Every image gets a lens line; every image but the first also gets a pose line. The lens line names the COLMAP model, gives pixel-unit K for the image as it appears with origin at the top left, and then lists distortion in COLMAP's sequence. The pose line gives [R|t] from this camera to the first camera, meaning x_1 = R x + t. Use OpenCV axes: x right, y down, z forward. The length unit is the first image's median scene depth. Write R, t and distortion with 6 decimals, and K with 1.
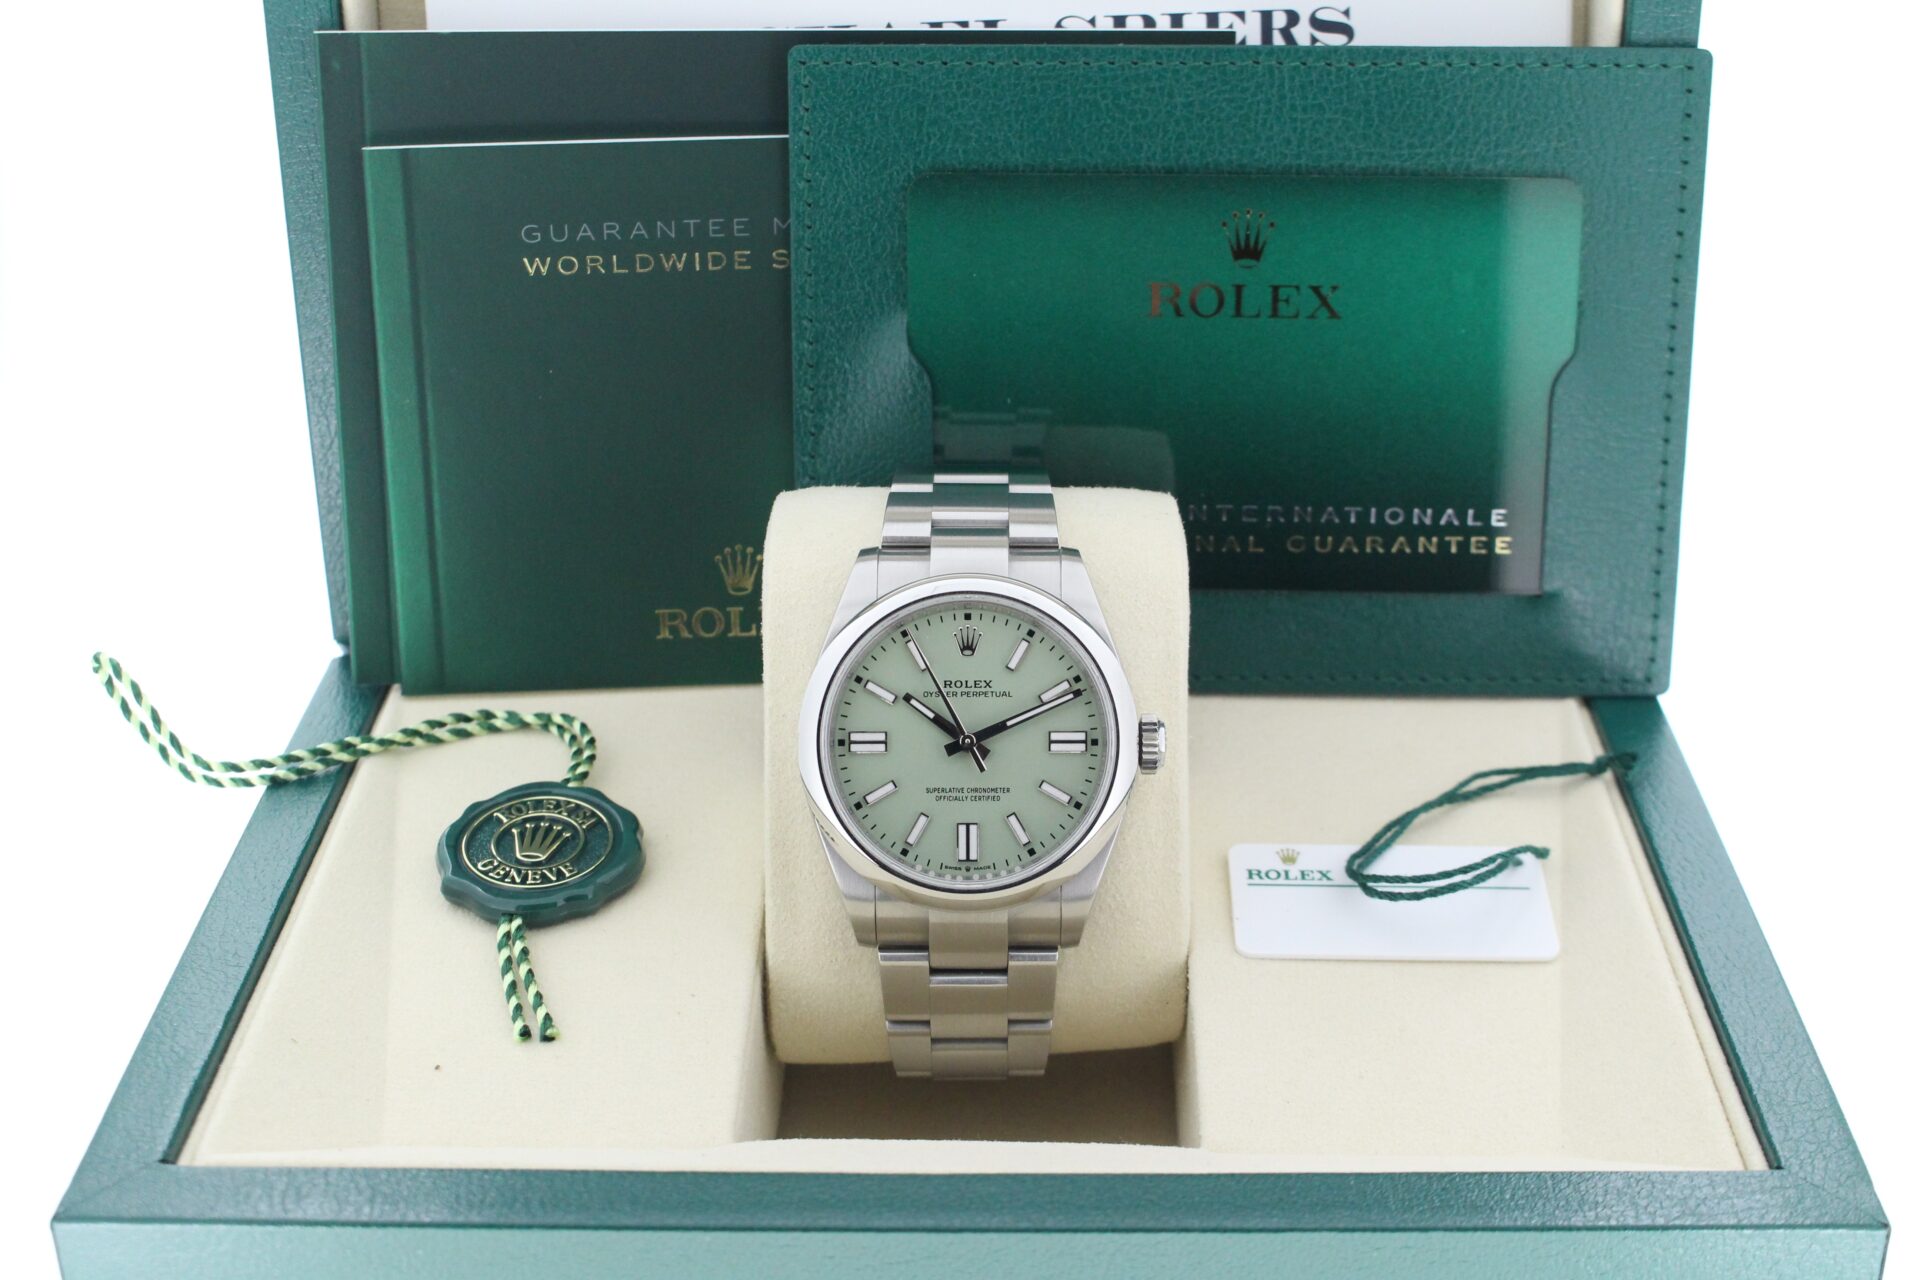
lens RADIAL K [[1754.7, 0, 955.6], [0, 1754.7, 639.0], [0, 0, 1]] dist [0.004804, -0.000745]
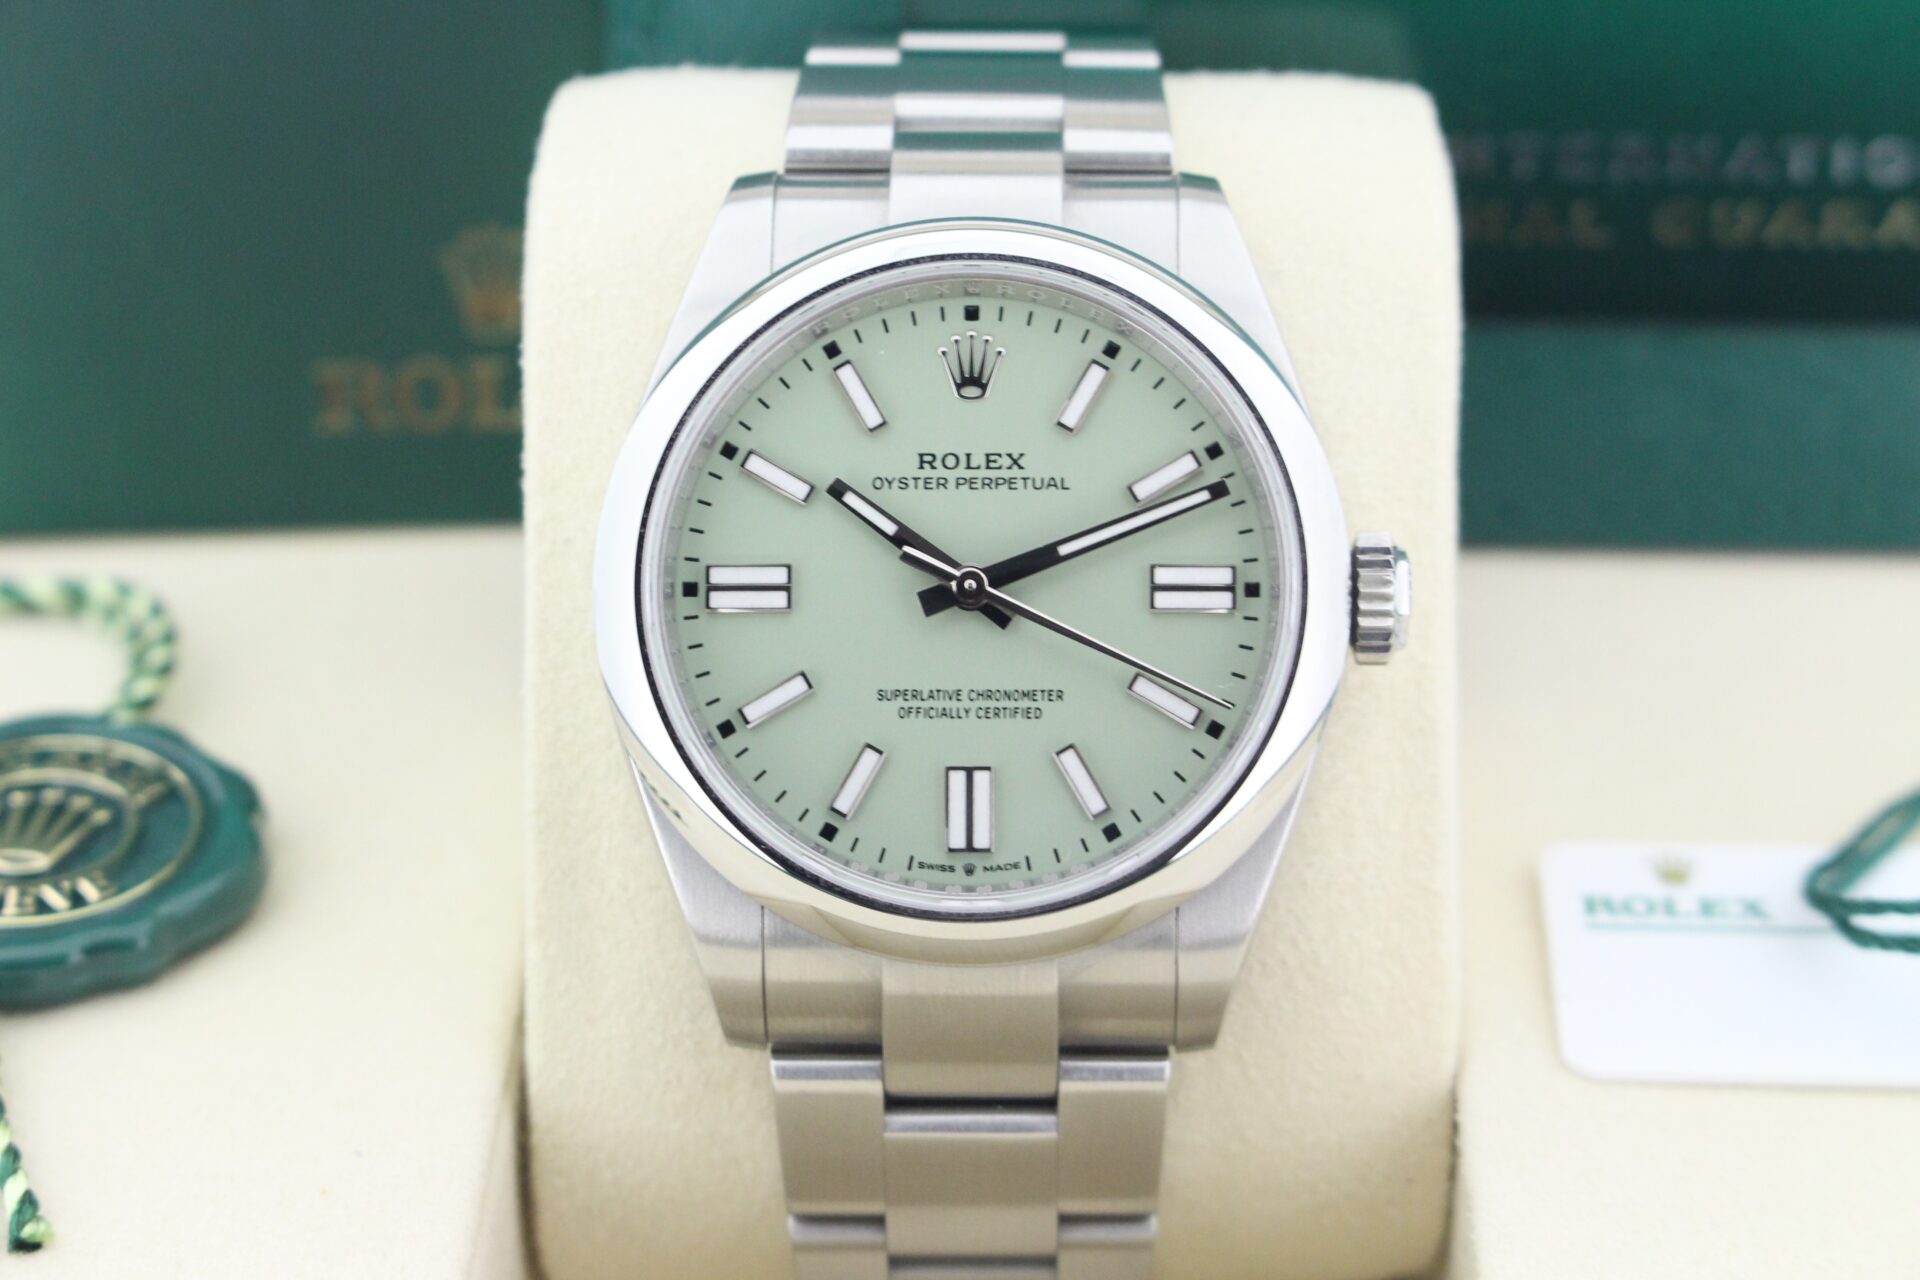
lens RADIAL K [[3041.3, 0, 963.4], [0, 3041.3, 640.4], [0, 0, 1]] dist [0.027922, 0.000000]
pose [[0.999984, 0.004270, -0.003789, 0.007817], [-0.004361, 0.999693, -0.024375, 0.087794], [0.003683, 0.024391, 0.999696, 0.212190]]
